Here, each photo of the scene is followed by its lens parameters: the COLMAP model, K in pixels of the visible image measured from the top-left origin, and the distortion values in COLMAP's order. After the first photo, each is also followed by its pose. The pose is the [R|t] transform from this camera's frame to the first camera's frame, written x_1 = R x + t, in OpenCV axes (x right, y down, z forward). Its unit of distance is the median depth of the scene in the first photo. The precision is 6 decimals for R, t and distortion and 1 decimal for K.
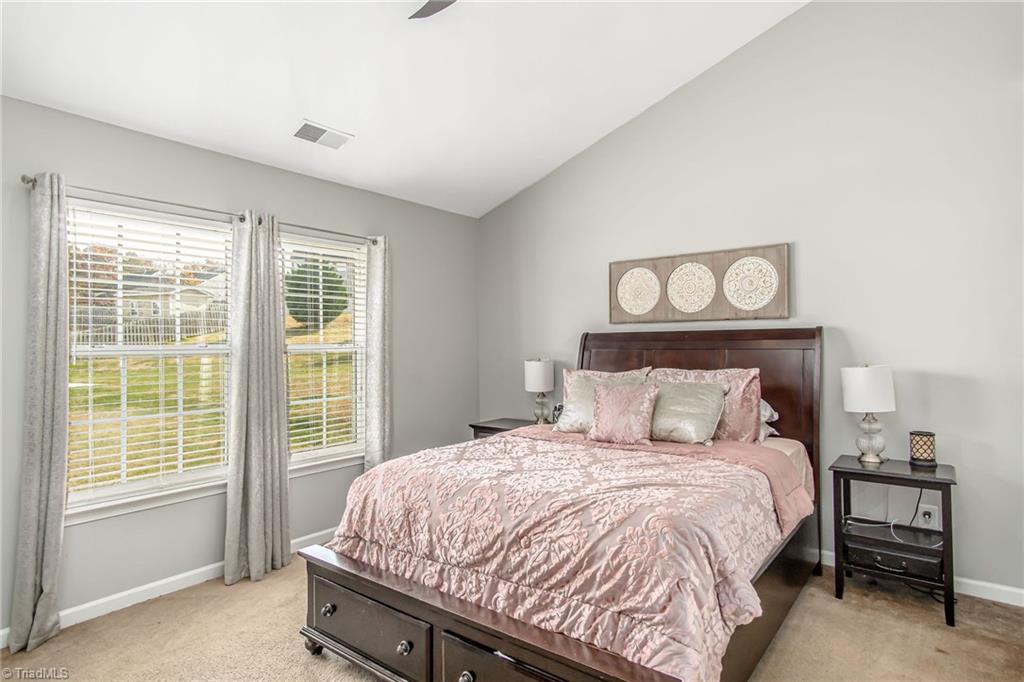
lens RADIAL K [[548.5, 0, 512.8], [0, 548.5, 336.2], [0, 0, 1]] dist [0.000806, -0.000185]
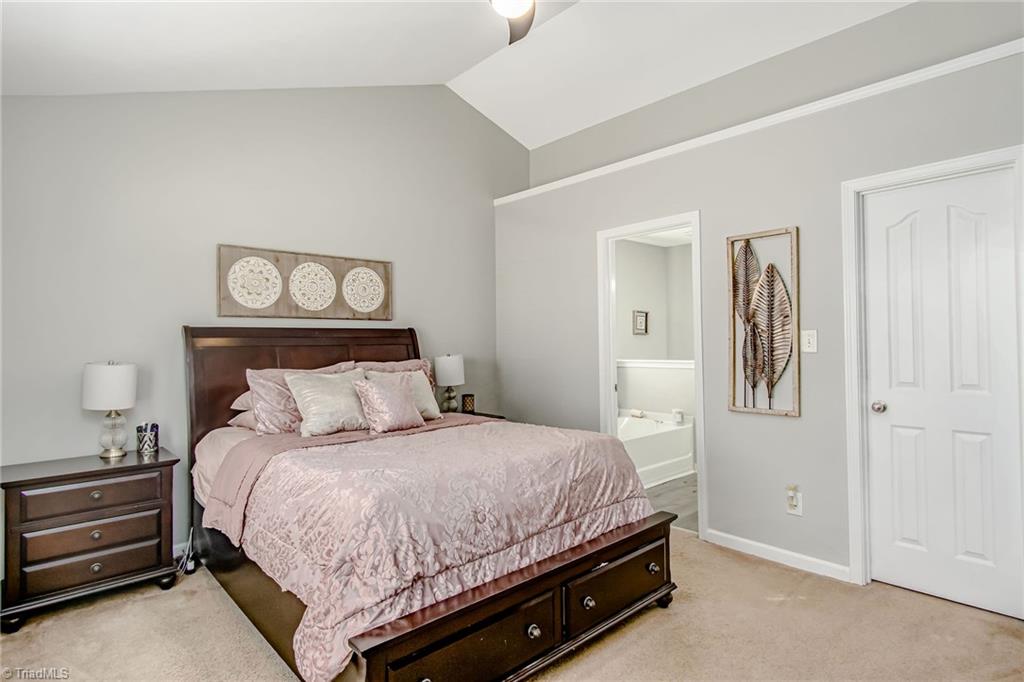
lens RADIAL K [[548.5, 0, 512.2], [0, 548.5, 342.0], [0, 0, 1]] dist [0.000806, -0.000185]
pose [[0.173689, 0.000689, 0.984800, -0.662196], [-0.010913, 0.999940, 0.001225, 0.012152], [-0.984740, -0.010960, 0.173686, 0.463425]]
